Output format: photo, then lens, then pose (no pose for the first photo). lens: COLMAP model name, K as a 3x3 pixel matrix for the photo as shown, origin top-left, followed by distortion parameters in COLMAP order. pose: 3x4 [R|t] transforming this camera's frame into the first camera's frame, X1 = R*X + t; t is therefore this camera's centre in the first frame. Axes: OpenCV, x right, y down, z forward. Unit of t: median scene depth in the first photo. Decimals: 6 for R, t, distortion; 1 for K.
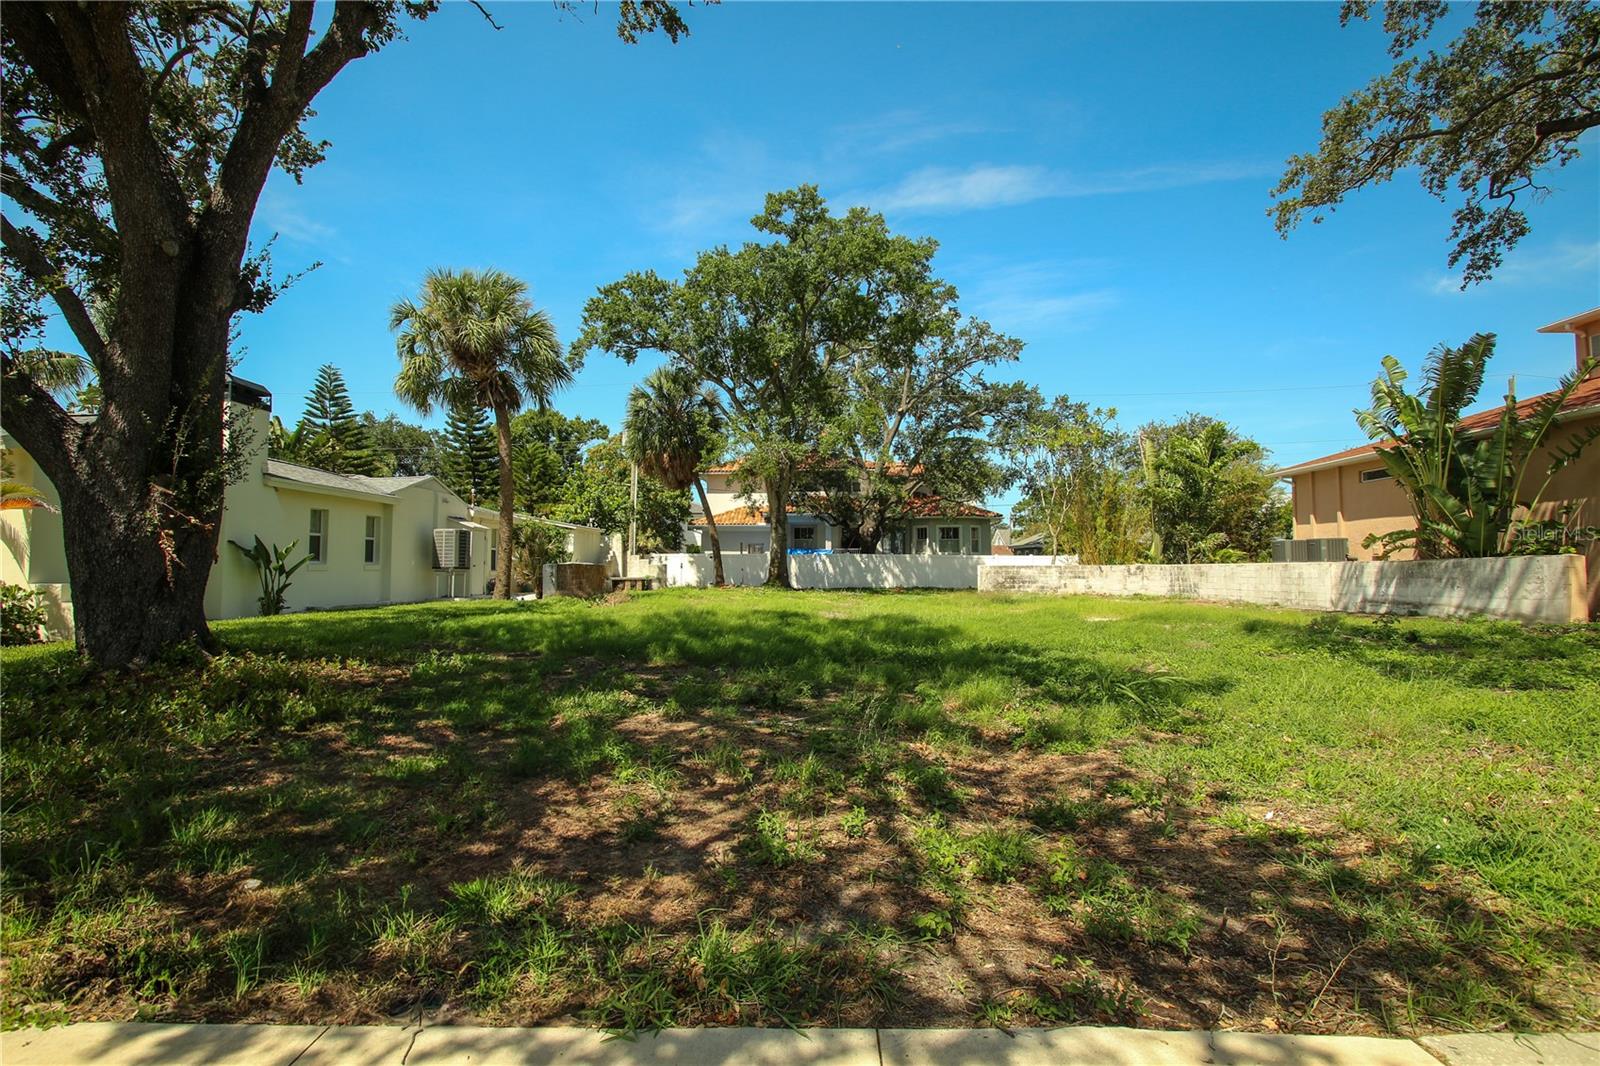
lens RADIAL K [[736.8, 0, 768.1], [0, 736.8, 526.7], [0, 0, 1]] dist [-0.009280, 0.000392]
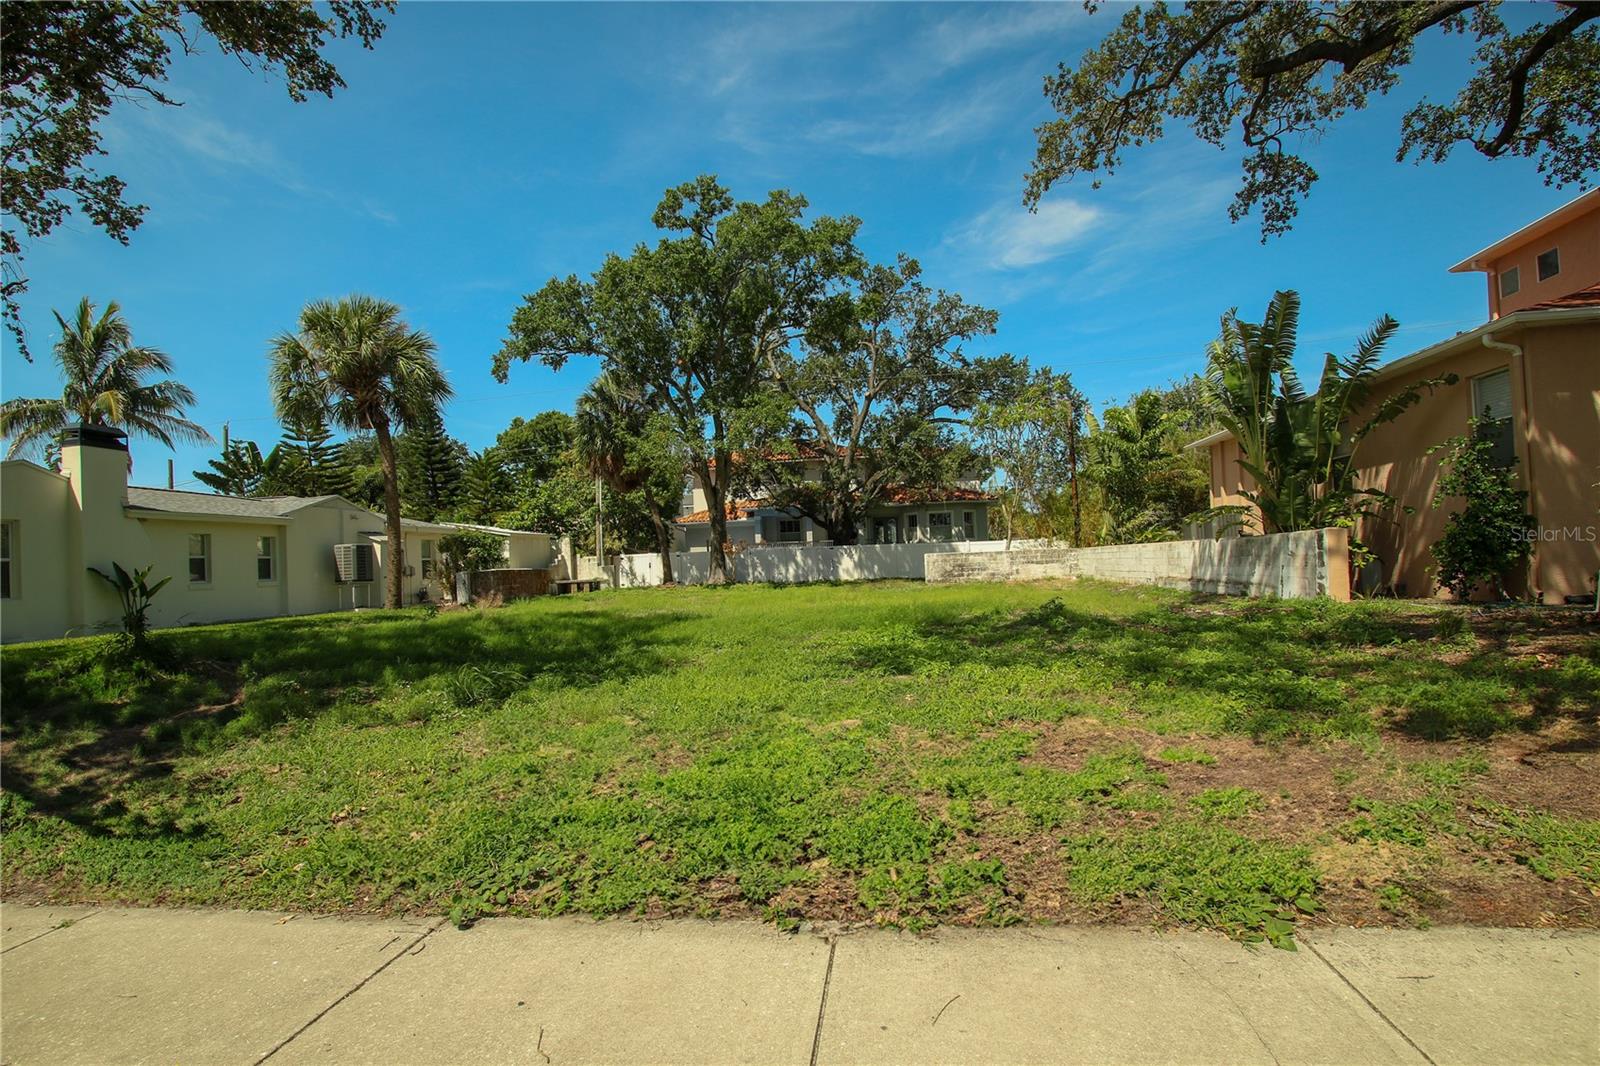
lens RADIAL K [[777.3, 0, 807.4], [0, 777.3, 547.7], [0, 0, 1]] dist [-0.009317, -0.001236]
pose [[0.992070, -0.042016, -0.118456, 0.263981], [0.047049, 0.998091, 0.040017, -0.004047], [0.116549, -0.045273, 0.992153, -0.030016]]
